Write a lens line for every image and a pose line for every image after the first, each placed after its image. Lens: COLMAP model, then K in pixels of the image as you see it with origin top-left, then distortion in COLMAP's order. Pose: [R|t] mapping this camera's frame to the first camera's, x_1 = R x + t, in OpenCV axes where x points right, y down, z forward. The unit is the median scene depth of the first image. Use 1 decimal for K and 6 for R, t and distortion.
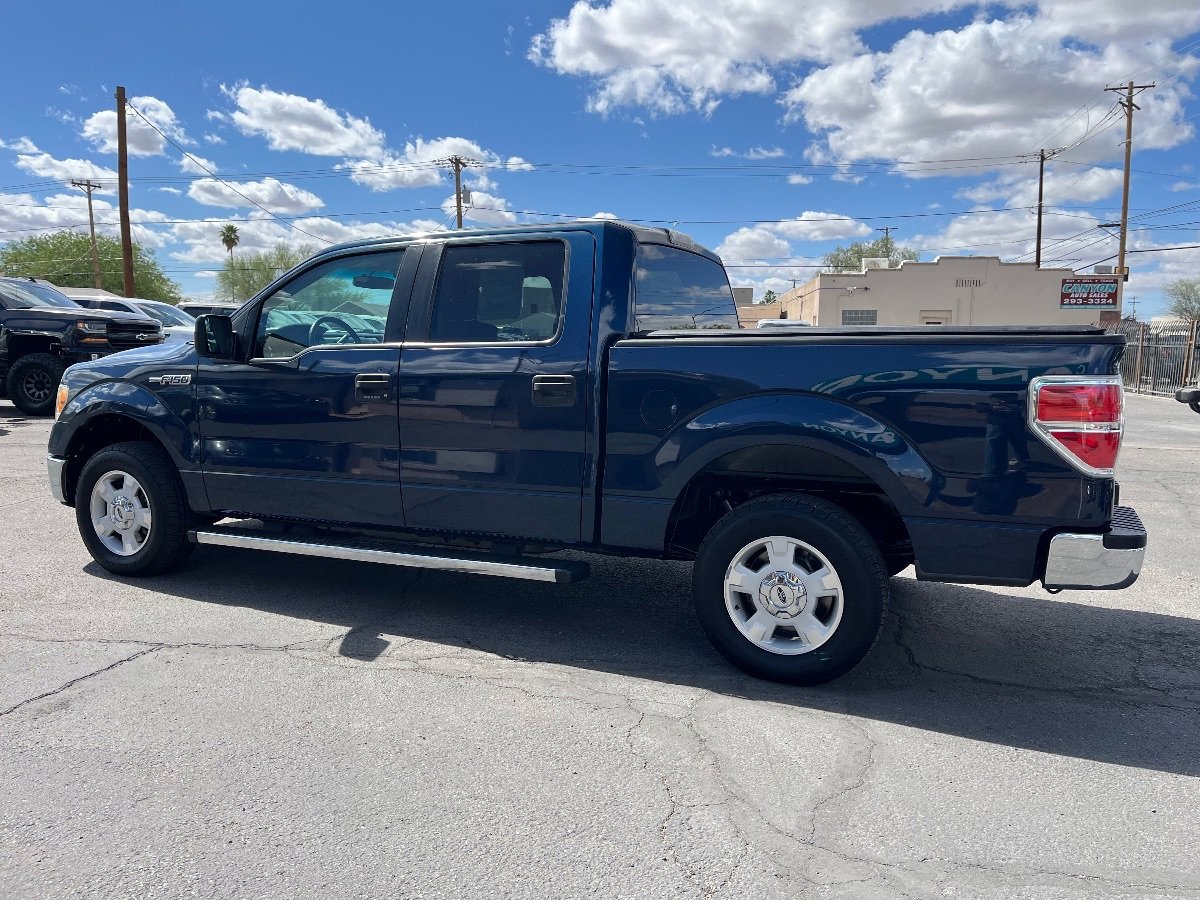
lens RADIAL K [[911.1, 0, 620.4], [0, 911.1, 451.5], [0, 0, 1]] dist [0.075518, -0.114957]
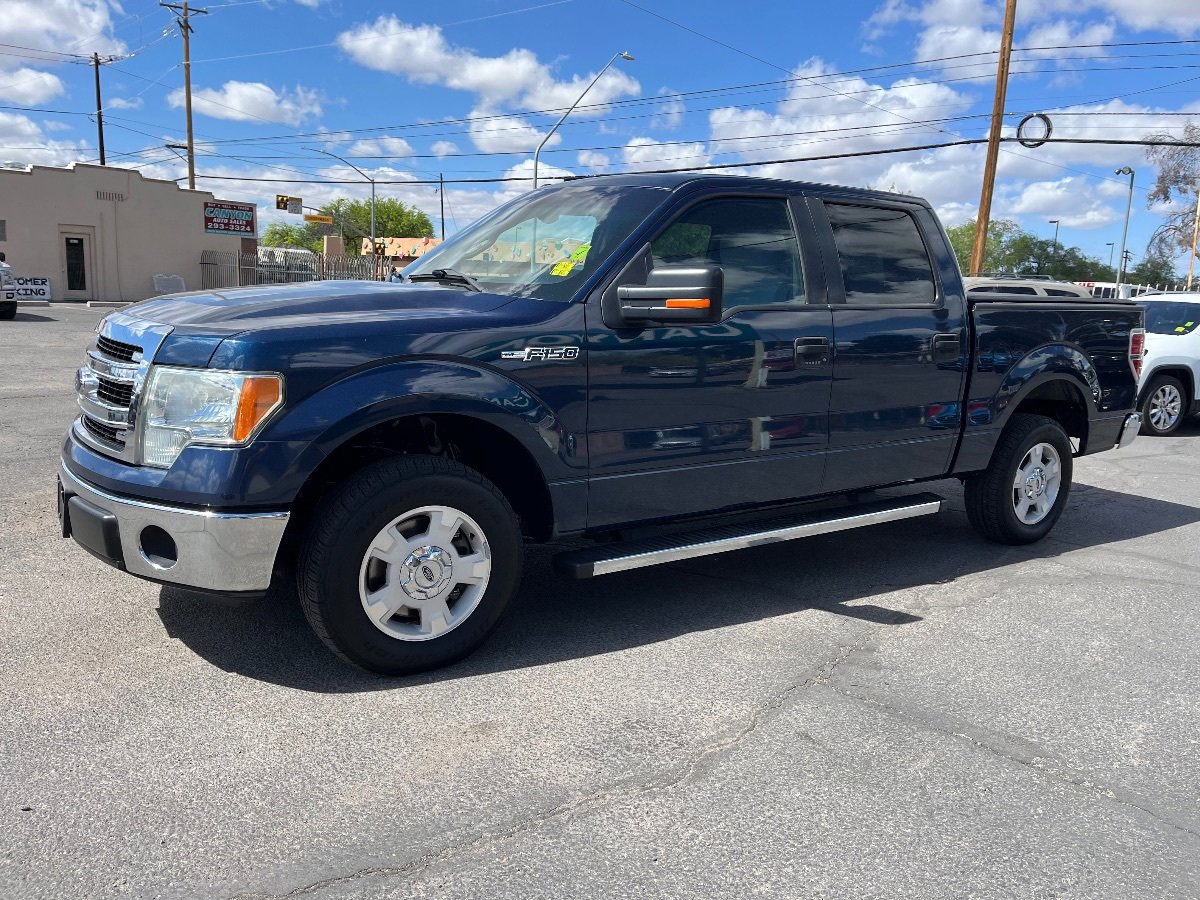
lens RADIAL K [[911.1, 0, 620.4], [0, 911.1, 451.5], [0, 0, 1]] dist [0.075518, -0.114957]
pose [[0.513795, -0.137932, 0.846752, -1.252141], [0.063915, 0.990402, 0.122549, -0.103080], [-0.855529, -0.008845, 0.517680, 0.728421]]
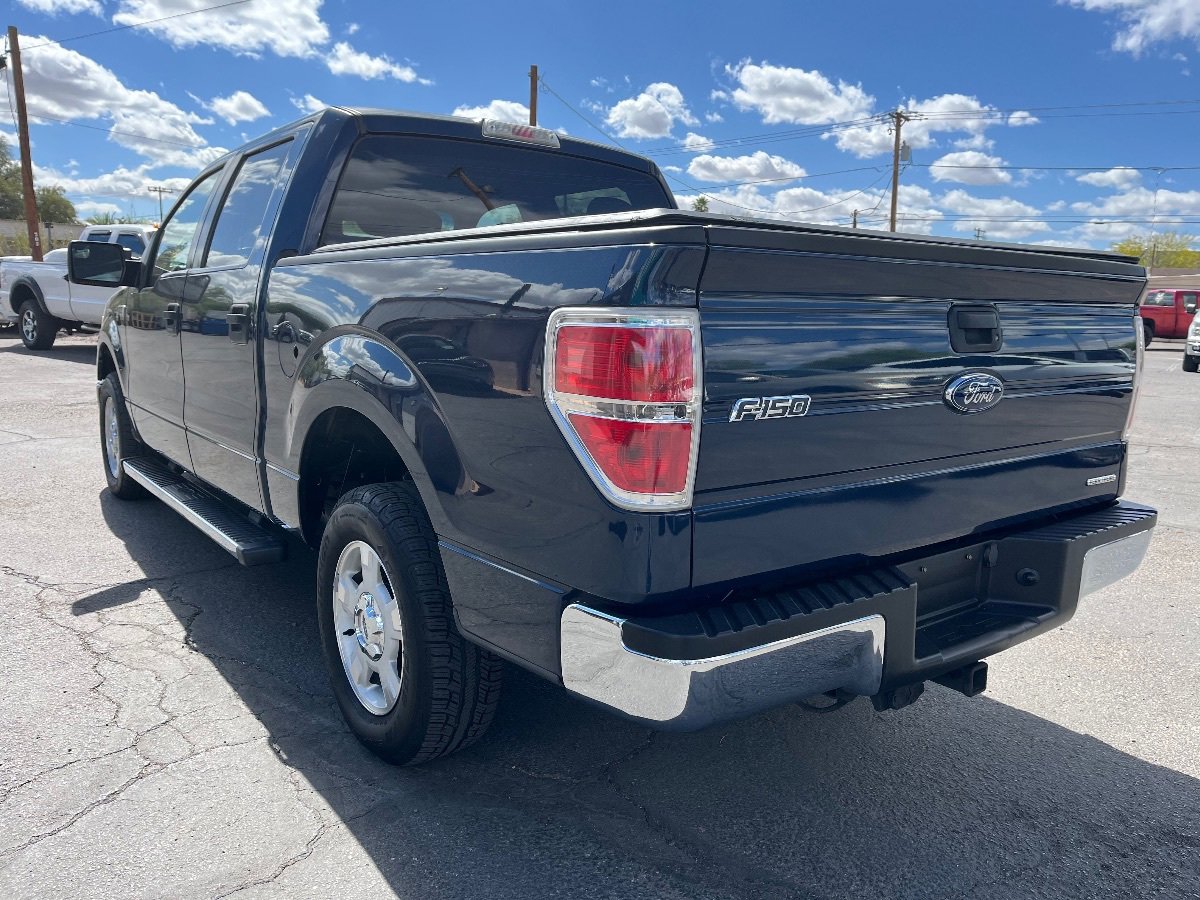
lens RADIAL K [[911.1, 0, 620.4], [0, 911.1, 451.5], [0, 0, 1]] dist [0.075518, -0.114957]
pose [[0.873025, 0.093238, -0.478679, 0.605692], [-0.078307, 0.995618, 0.051110, -0.023703], [0.481347, -0.007137, 0.876501, 0.438202]]
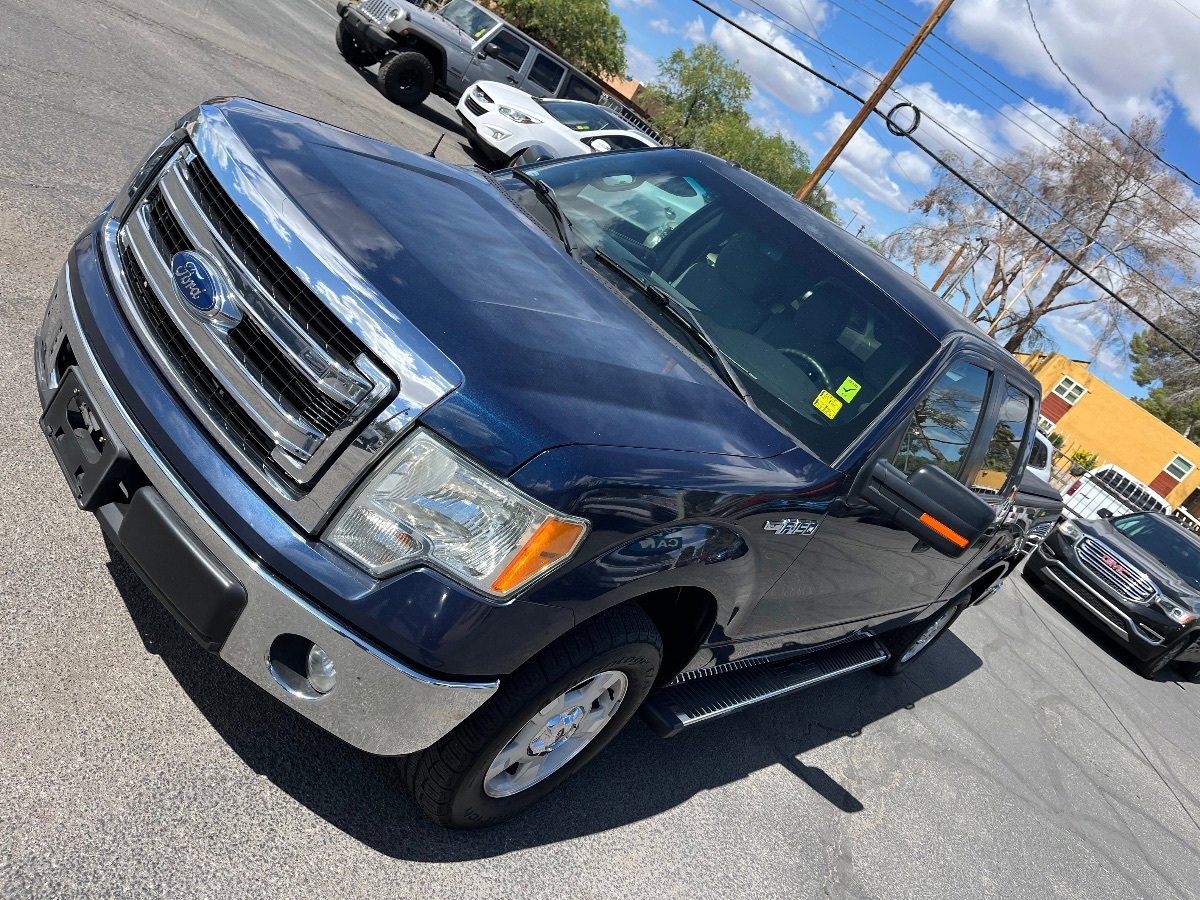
lens RADIAL K [[913.2, 0, 600.0], [0, 913.2, 450.0], [0, 0, 1]] dist [0.099972, -0.151609]
pose [[0.265633, -0.180465, 0.947033, -1.232608], [-0.456186, 0.841862, 0.288379, -0.270610], [-0.849314, -0.508626, 0.141300, 1.261679]]
